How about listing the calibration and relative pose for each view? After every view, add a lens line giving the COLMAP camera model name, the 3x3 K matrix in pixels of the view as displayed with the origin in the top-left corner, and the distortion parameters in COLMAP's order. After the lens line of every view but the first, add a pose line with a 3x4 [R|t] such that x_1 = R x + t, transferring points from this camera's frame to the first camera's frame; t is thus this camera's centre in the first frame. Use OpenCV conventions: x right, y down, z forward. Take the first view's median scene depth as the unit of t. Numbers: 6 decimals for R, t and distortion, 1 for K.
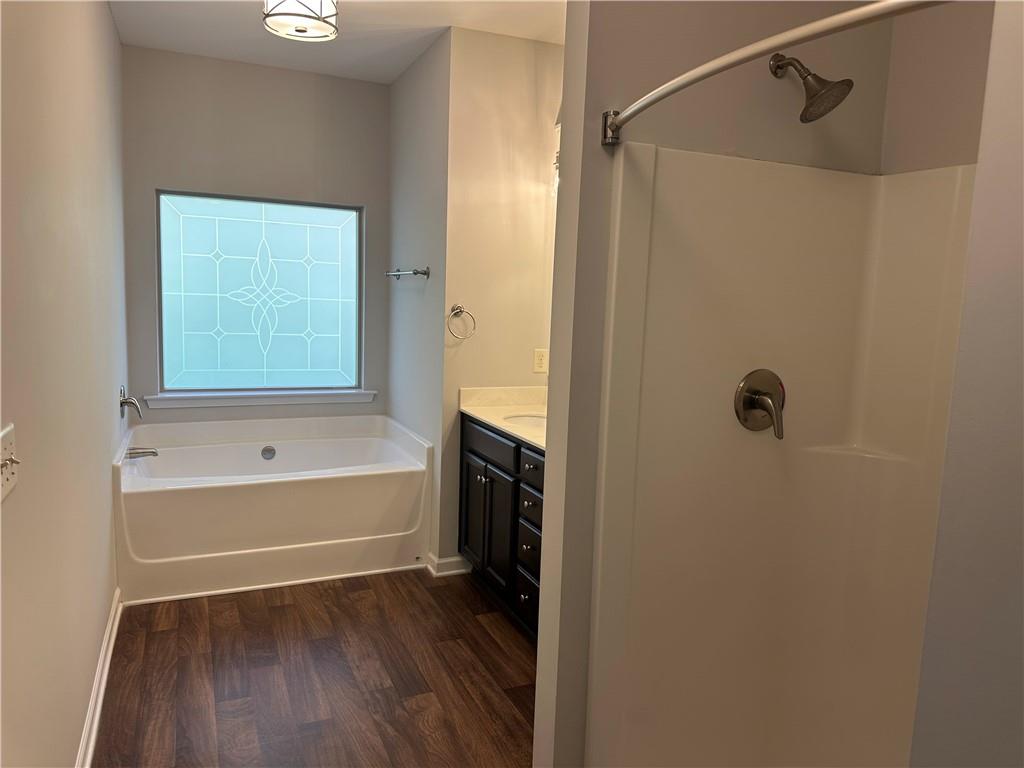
lens RADIAL K [[711.7, 0, 515.0], [0, 711.7, 381.7], [0, 0, 1]] dist [0.088117, -0.128374]
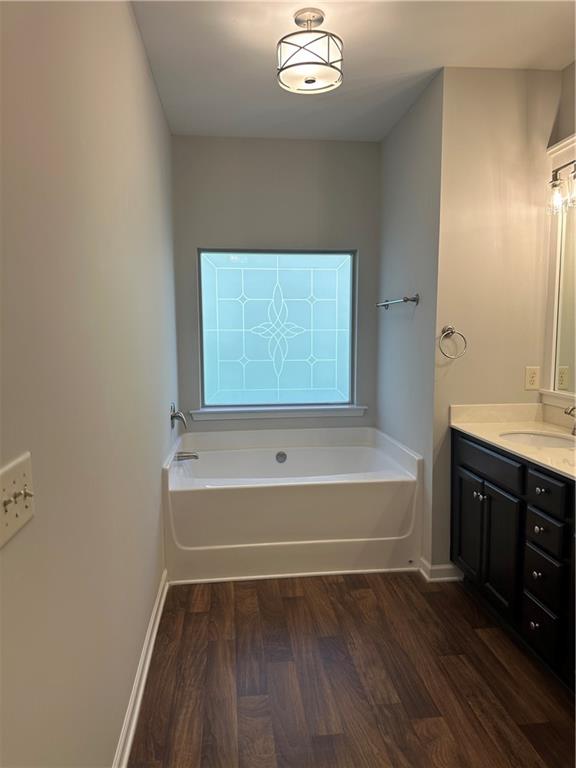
lens RADIAL K [[533.8, 0, 284.8], [0, 533.8, 387.1], [0, 0, 1]] dist [0.088117, -0.128374]
pose [[0.948749, -0.008801, -0.315909, -0.064854], [0.002542, 0.999792, -0.020220, -0.002621], [0.316022, 0.018380, 0.948574, 0.181663]]
